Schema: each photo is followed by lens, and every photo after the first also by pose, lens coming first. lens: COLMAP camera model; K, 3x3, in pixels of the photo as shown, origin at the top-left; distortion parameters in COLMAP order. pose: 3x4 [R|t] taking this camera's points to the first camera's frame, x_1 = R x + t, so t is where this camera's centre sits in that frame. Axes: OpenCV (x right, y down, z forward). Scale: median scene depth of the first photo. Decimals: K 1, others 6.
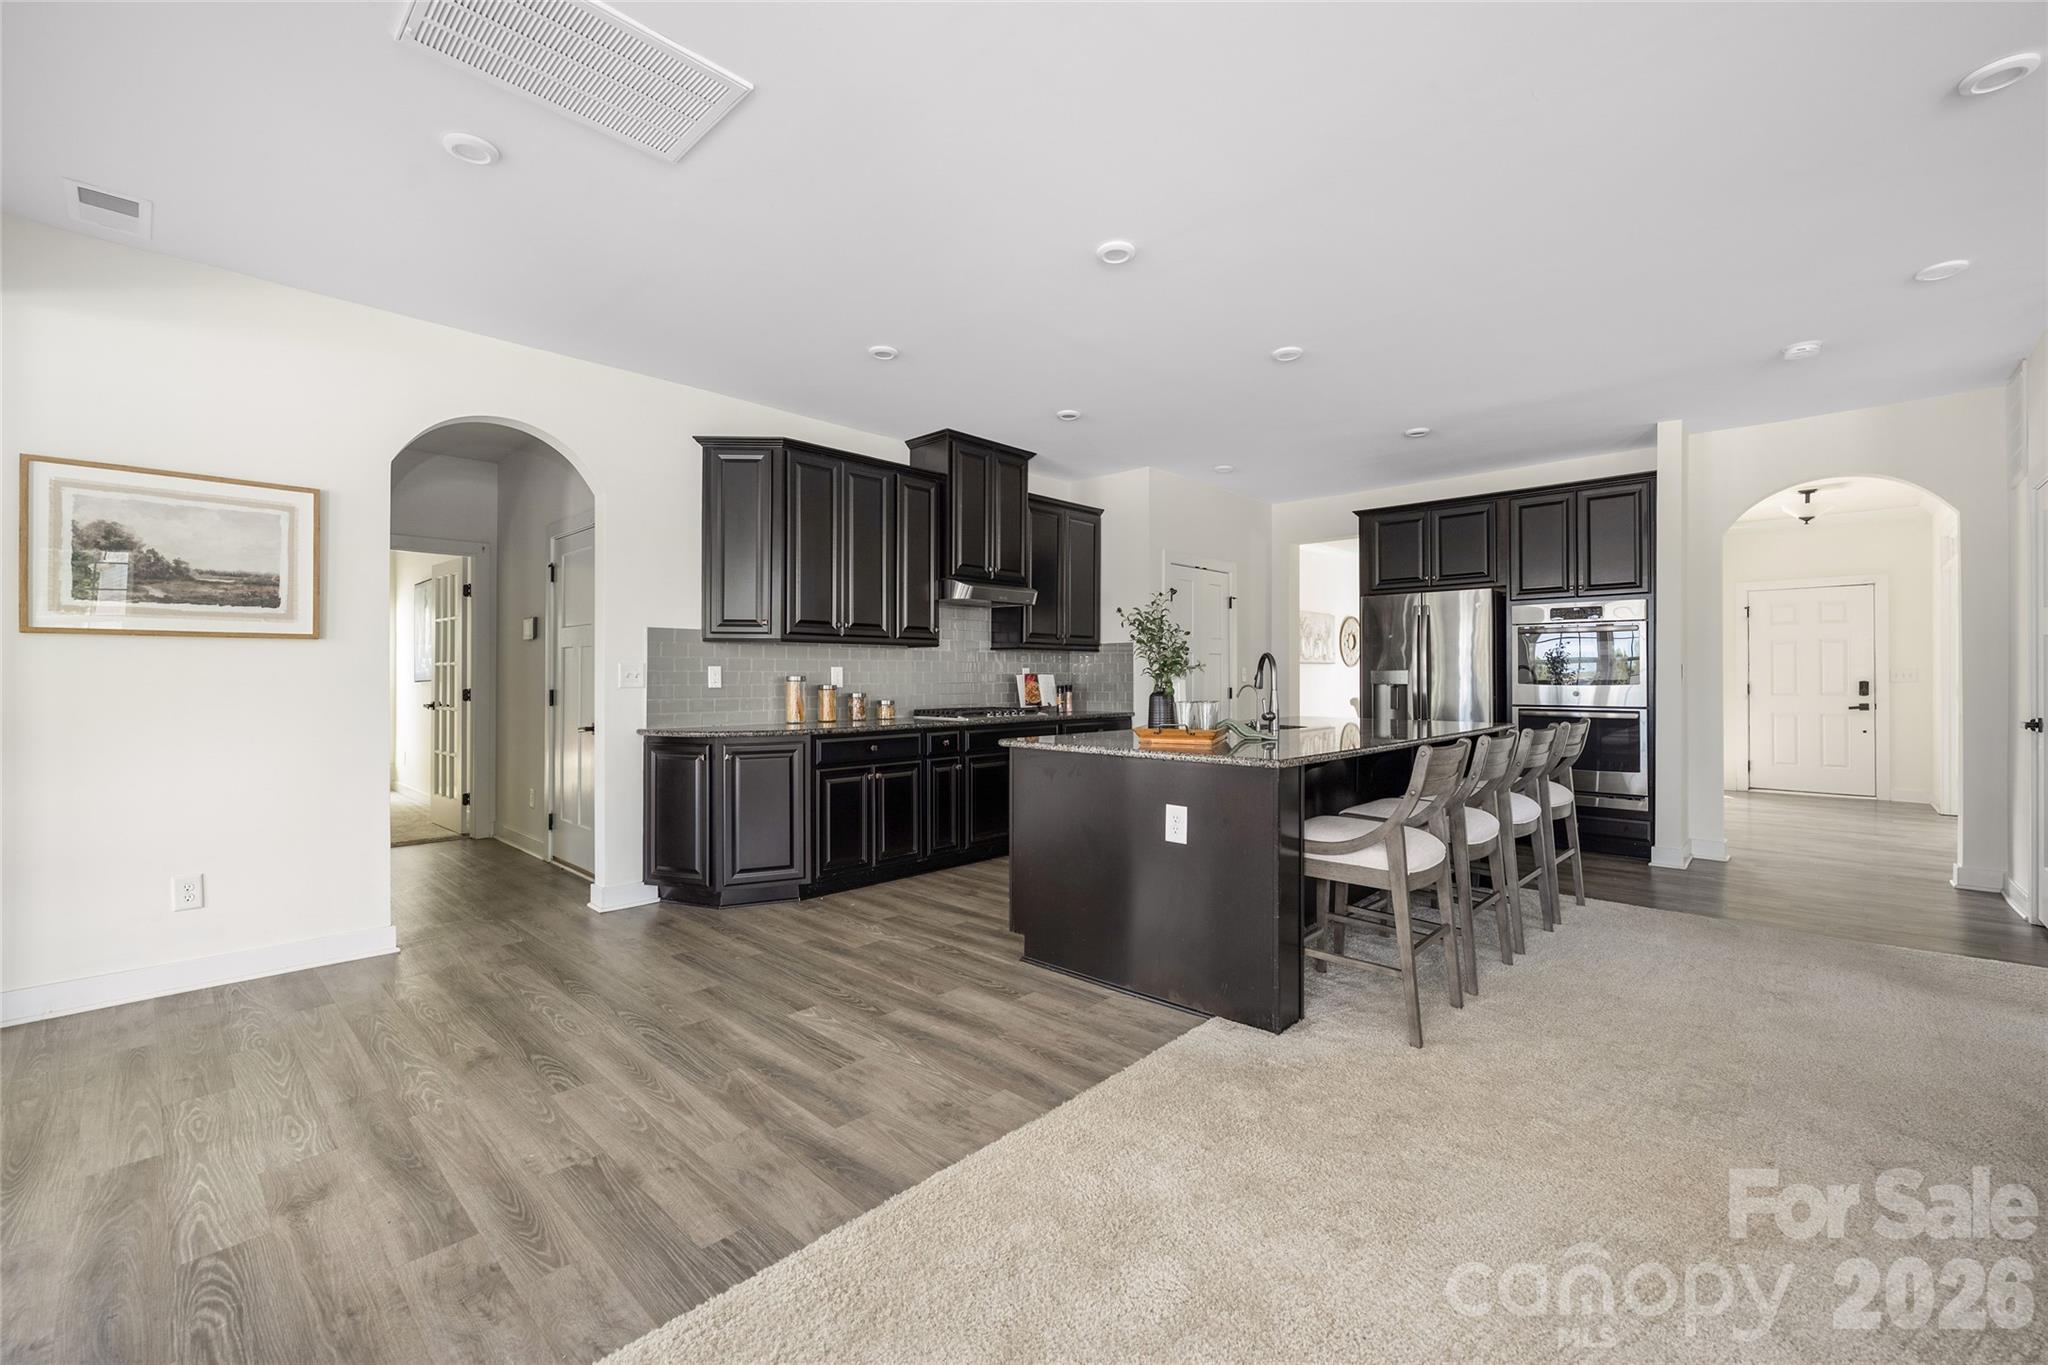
lens RADIAL K [[852.4, 0, 1023.7], [0, 852.4, 674.5], [0, 0, 1]] dist [0.003411, -0.000298]
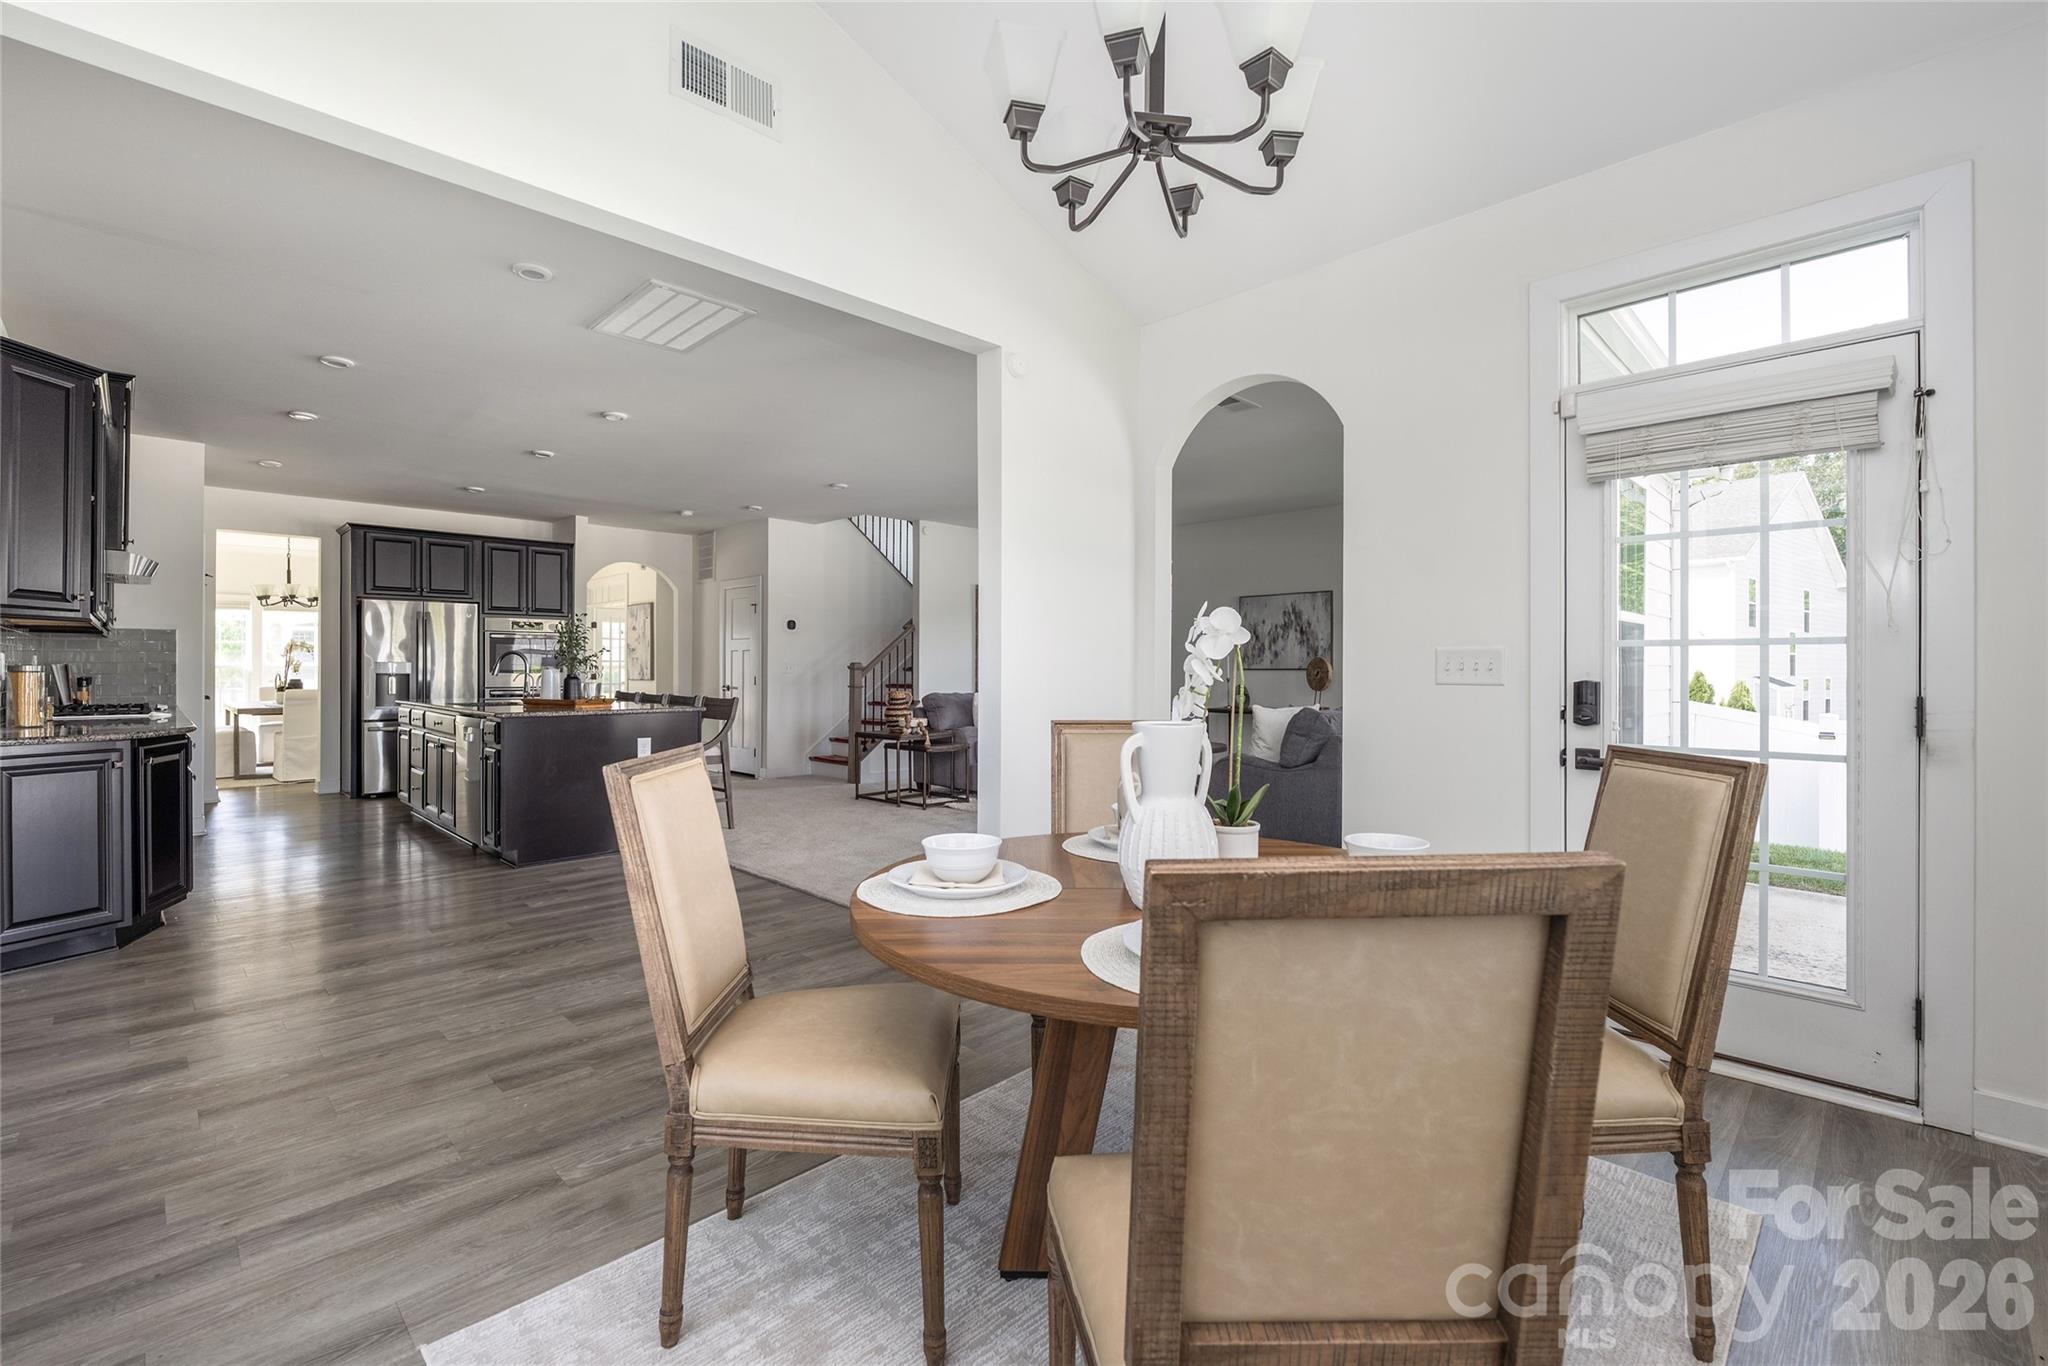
lens RADIAL K [[852.4, 0, 1024.5], [0, 852.4, 668.2], [0, 0, 1]] dist [0.003411, -0.000298]
pose [[0.005868, 0.000273, 0.999983, -0.915117], [0.001123, 0.999999, -0.000279, 0.005255], [-0.999982, 0.001124, 0.005868, 0.101582]]
